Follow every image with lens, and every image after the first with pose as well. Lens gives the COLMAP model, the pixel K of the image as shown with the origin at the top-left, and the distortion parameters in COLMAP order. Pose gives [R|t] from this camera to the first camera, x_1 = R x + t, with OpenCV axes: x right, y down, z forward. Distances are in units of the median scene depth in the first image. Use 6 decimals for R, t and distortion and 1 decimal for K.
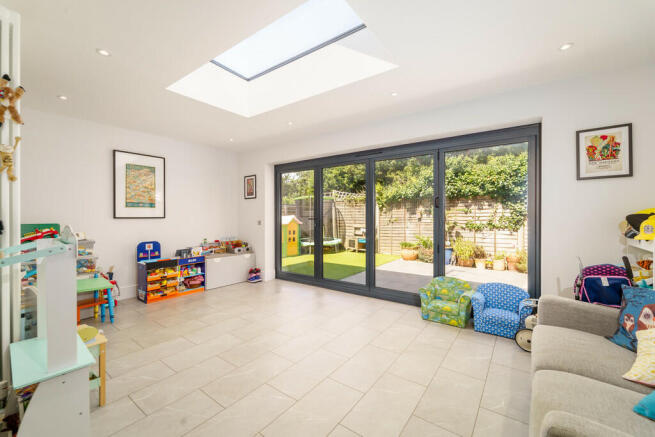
lens RADIAL K [[272.3, 0, 327.5], [0, 272.3, 218.5], [0, 0, 1]] dist [-0.000378, -0.000018]
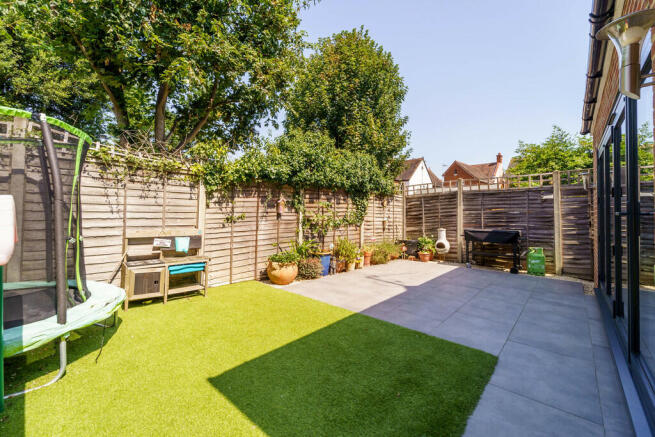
lens RADIAL K [[272.3, 0, 327.5], [0, 272.3, 218.5], [0, 0, 1]] dist [-0.000378, -0.000018]
pose [[0.102986, -0.011378, 0.994618, -0.281641], [0.006579, 0.999920, 0.010758, 0.003960], [-0.994661, 0.005435, 0.103053, 0.820907]]
